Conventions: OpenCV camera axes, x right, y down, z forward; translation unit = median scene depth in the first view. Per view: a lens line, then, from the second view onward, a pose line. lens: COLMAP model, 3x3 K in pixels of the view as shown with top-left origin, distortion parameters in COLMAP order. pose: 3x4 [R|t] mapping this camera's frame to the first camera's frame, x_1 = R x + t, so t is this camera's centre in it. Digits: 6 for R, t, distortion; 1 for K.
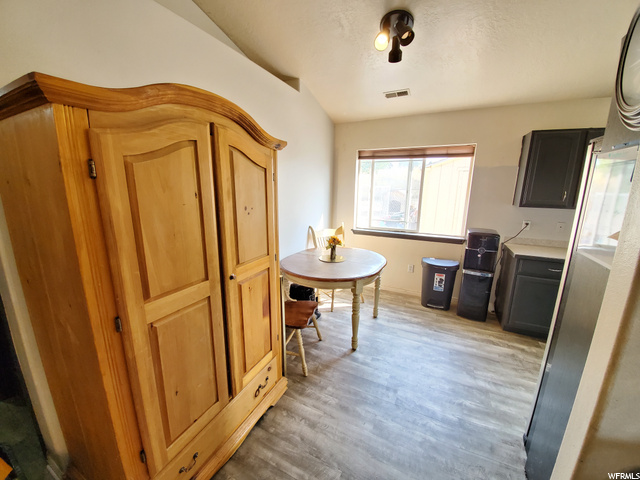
lens RADIAL K [[256.6, 0, 306.0], [0, 256.6, 241.9], [0, 0, 1]] dist [-0.003431, -0.000980]
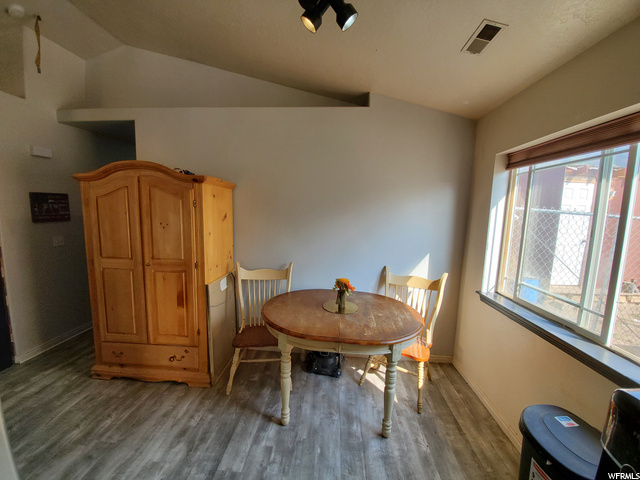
lens RADIAL K [[256.6, 0, 317.4], [0, 256.6, 240.2], [0, 0, 1]] dist [-0.003431, -0.000980]
pose [[0.397325, 0.106948, -0.911425, 1.063903], [-0.215255, 0.976338, 0.020727, -0.183661], [0.892075, 0.187953, 0.410945, 0.836408]]
